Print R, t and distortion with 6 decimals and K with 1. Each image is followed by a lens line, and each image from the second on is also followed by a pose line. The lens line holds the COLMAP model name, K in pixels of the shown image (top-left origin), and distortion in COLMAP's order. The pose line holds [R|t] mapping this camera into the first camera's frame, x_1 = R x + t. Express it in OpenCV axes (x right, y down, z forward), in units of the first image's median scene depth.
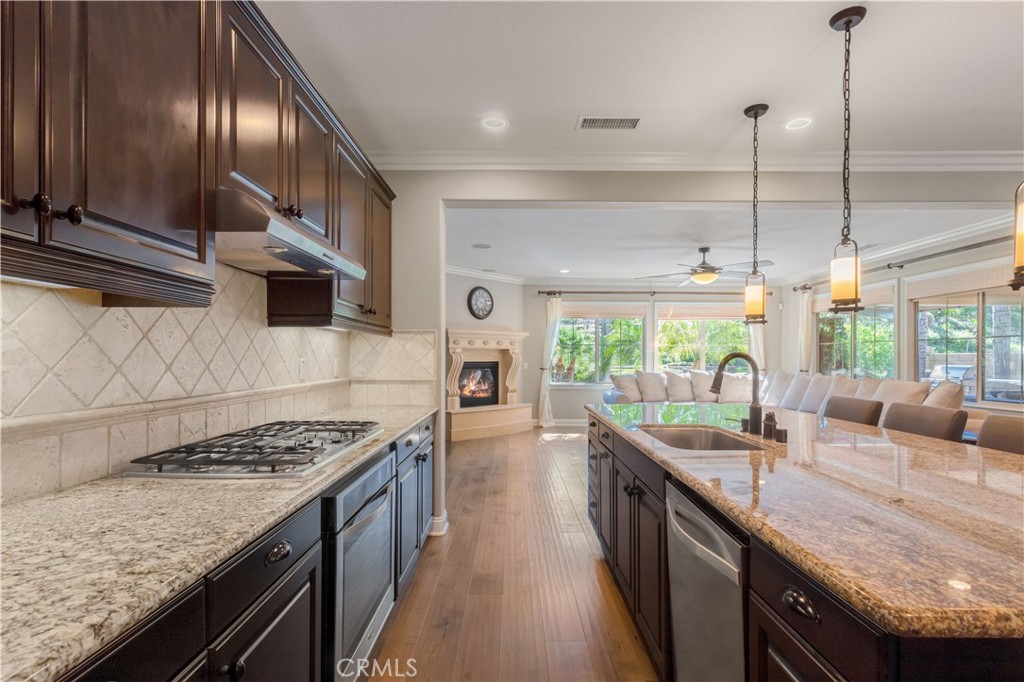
lens RADIAL K [[494.1, 0, 511.4], [0, 494.1, 350.0], [0, 0, 1]] dist [-0.000455, 0.000037]
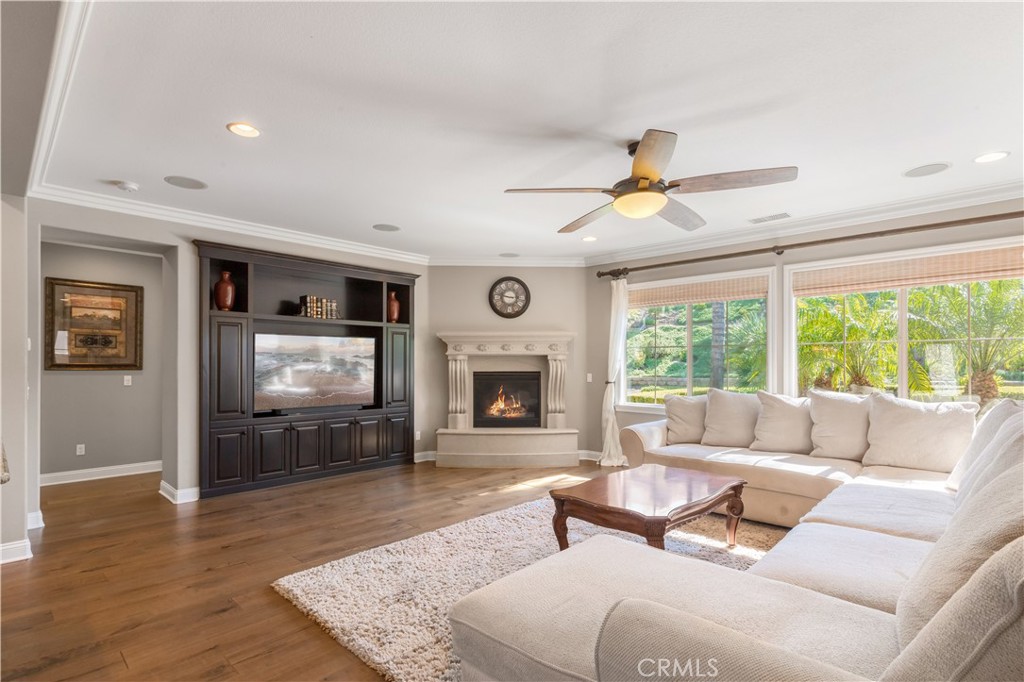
lens RADIAL K [[494.1, 0, 512.2], [0, 494.1, 346.5], [0, 0, 1]] dist [-0.000455, 0.000037]
pose [[0.725901, -0.029210, -0.687179, 0.477086], [0.012316, 0.999490, -0.029476, 0.006544], [0.687689, 0.012933, 0.725890, 0.422879]]
